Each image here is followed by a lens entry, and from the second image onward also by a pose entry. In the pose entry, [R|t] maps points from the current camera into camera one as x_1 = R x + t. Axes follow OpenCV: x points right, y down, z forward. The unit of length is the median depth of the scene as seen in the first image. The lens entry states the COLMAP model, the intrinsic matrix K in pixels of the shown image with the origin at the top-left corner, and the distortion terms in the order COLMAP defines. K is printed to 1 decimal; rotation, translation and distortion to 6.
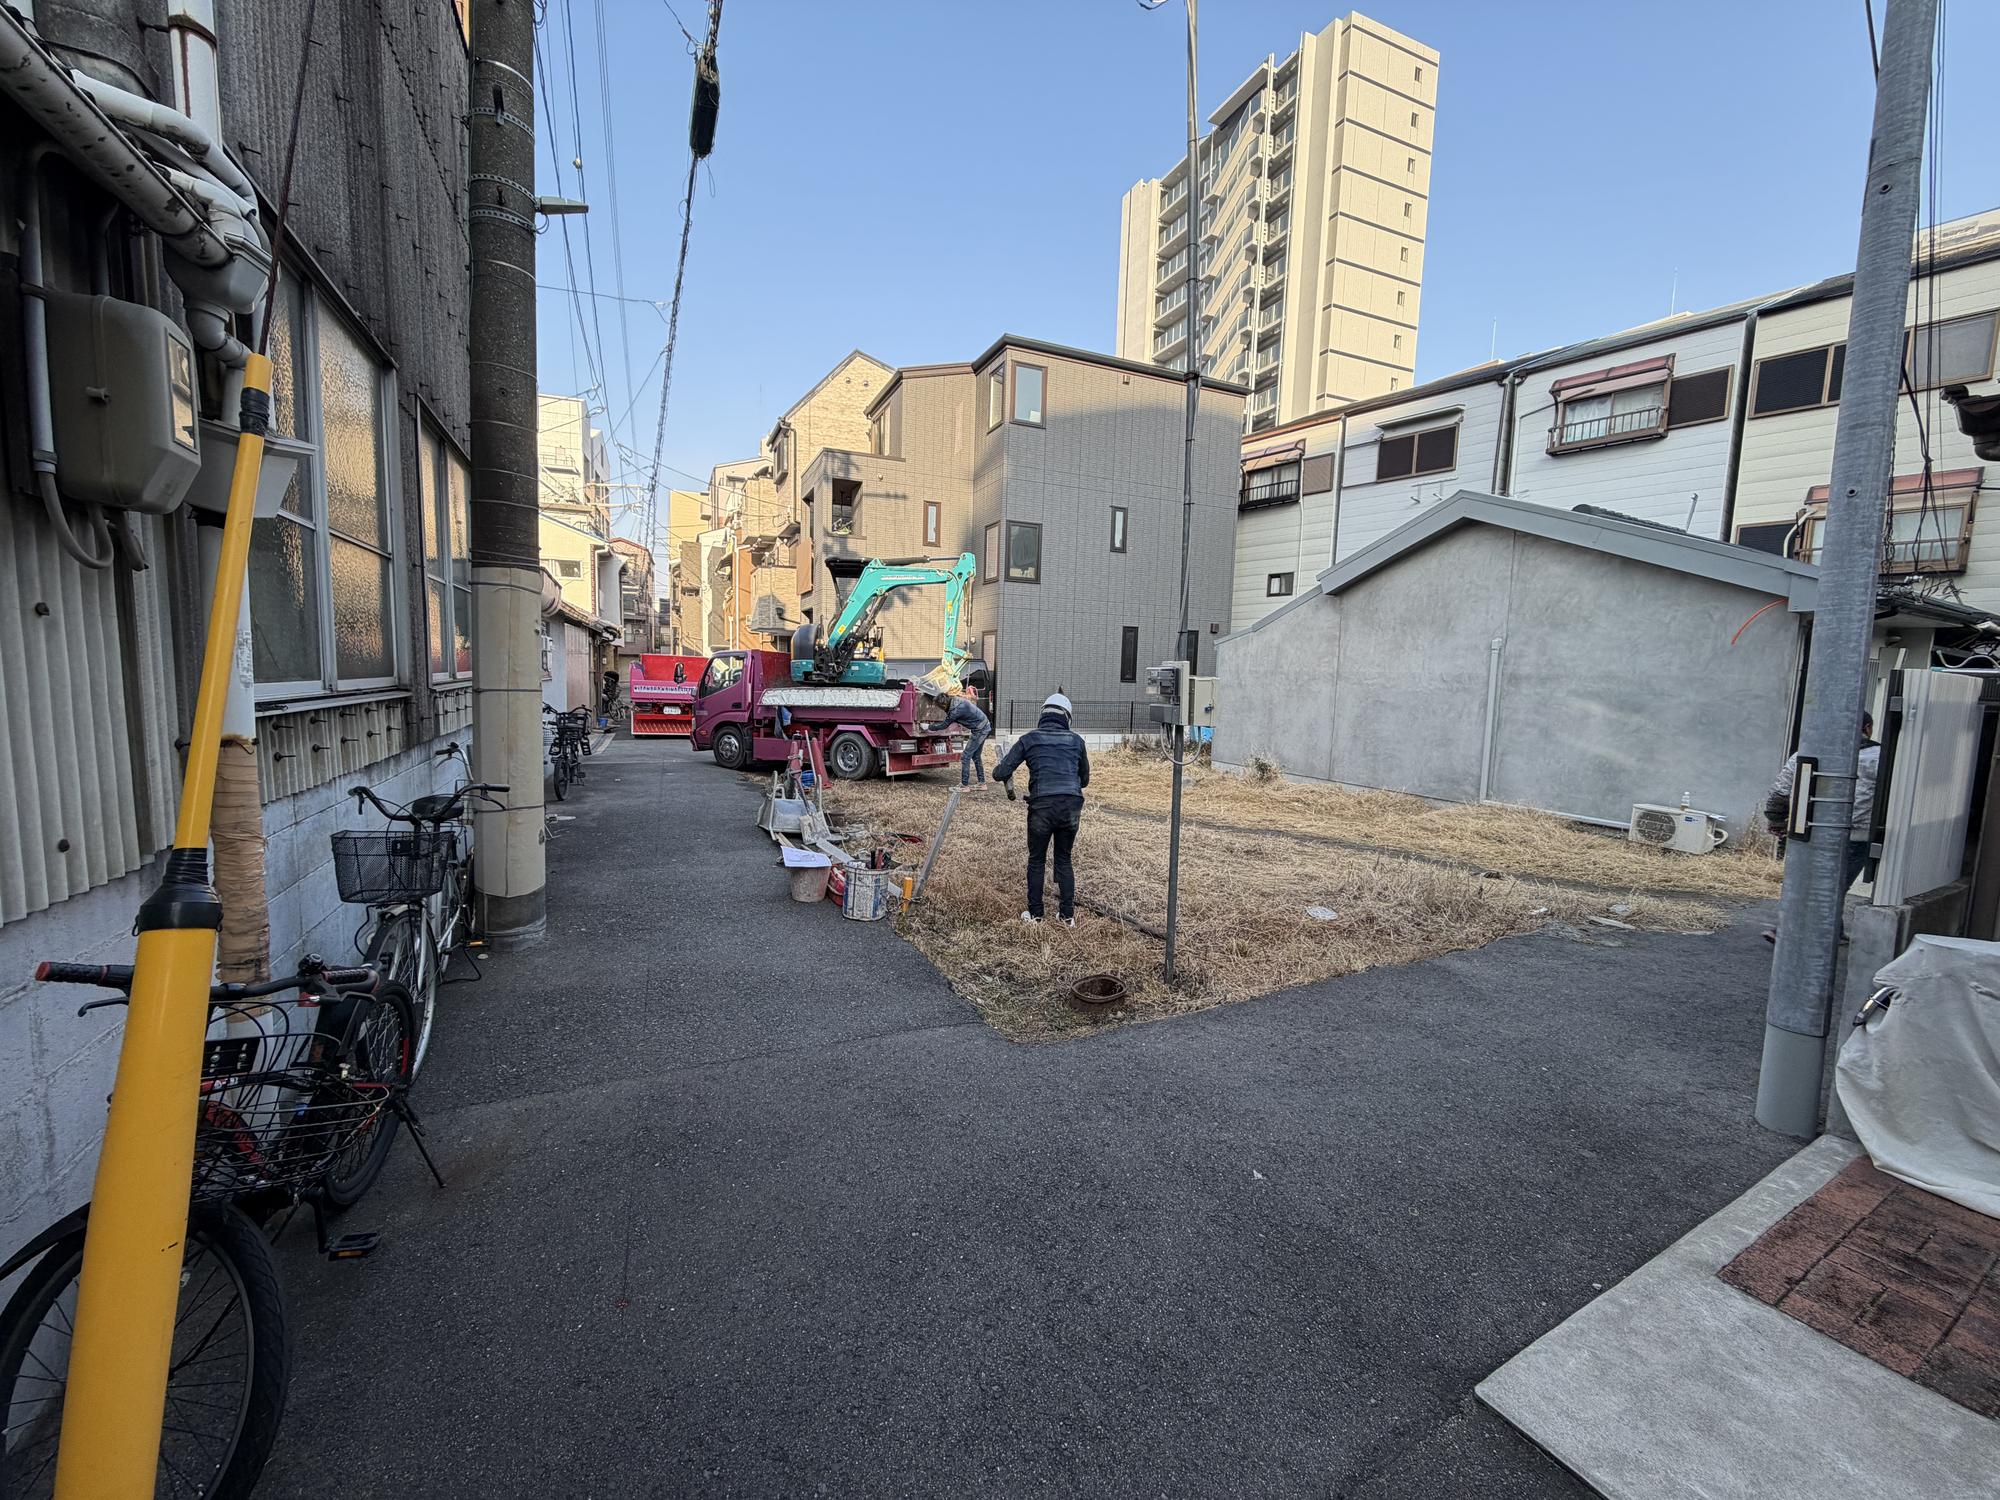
lens RADIAL K [[796.4, 0, 1000.0], [0, 796.4, 750.0], [0, 0, 1]] dist [0.002249, -0.000082]
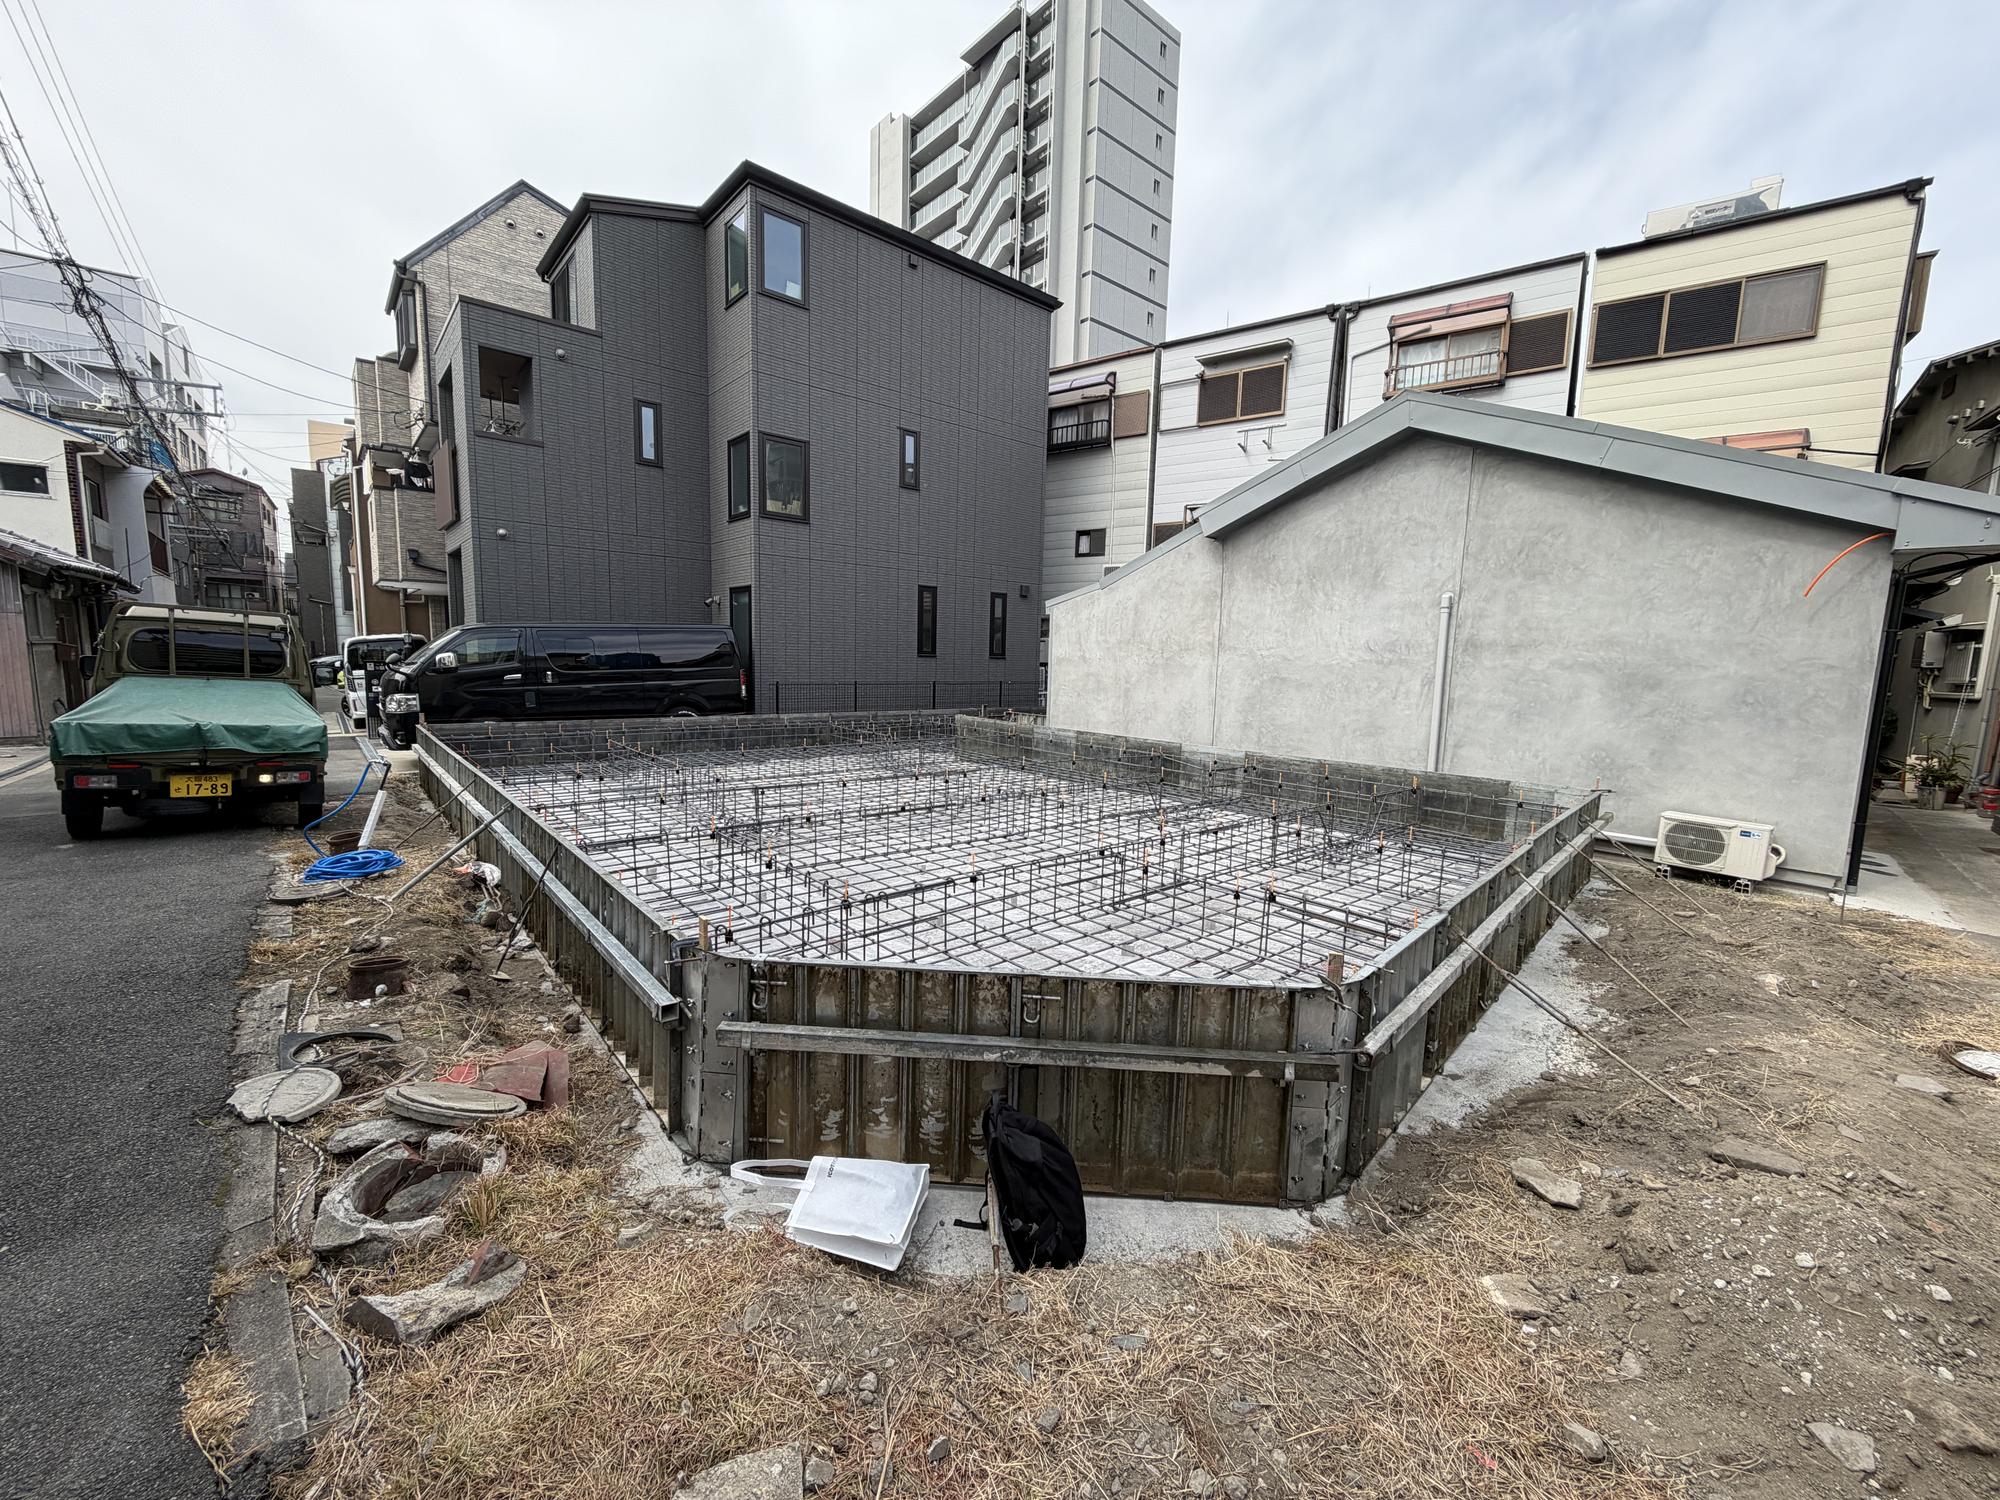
lens RADIAL K [[796.4, 0, 1000.0], [0, 796.4, 750.0], [0, 0, 1]] dist [0.002249, -0.000082]
pose [[0.955331, -0.039323, 0.292911, -0.007290], [0.031025, 0.998976, 0.032923, -0.024105], [-0.293906, -0.022365, 0.955573, 0.326002]]
